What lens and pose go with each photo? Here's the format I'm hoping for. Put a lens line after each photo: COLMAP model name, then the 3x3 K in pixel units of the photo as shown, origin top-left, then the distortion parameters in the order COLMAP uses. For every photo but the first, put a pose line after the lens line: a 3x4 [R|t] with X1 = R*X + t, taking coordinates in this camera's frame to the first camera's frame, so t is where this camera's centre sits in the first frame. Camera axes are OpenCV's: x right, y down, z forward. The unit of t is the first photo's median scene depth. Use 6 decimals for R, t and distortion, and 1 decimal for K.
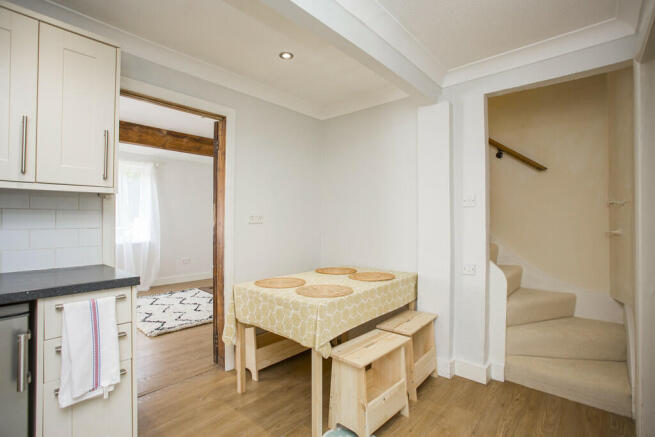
lens RADIAL K [[313.9, 0, 327.5], [0, 313.9, 218.5], [0, 0, 1]] dist [-0.029958, 0.000967]
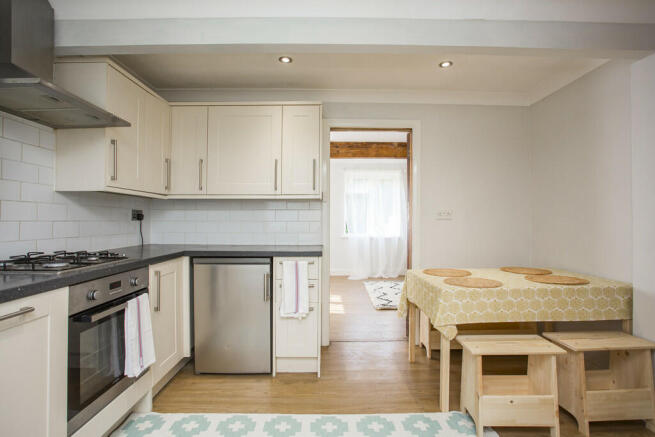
lens RADIAL K [[313.9, 0, 327.5], [0, 313.9, 218.5], [0, 0, 1]] dist [-0.029958, 0.000967]
pose [[0.687478, -0.001954, -0.726202, 0.429242], [0.002028, 0.999998, -0.000771, 0.019544], [0.726202, -0.000942, 0.687481, -0.055114]]
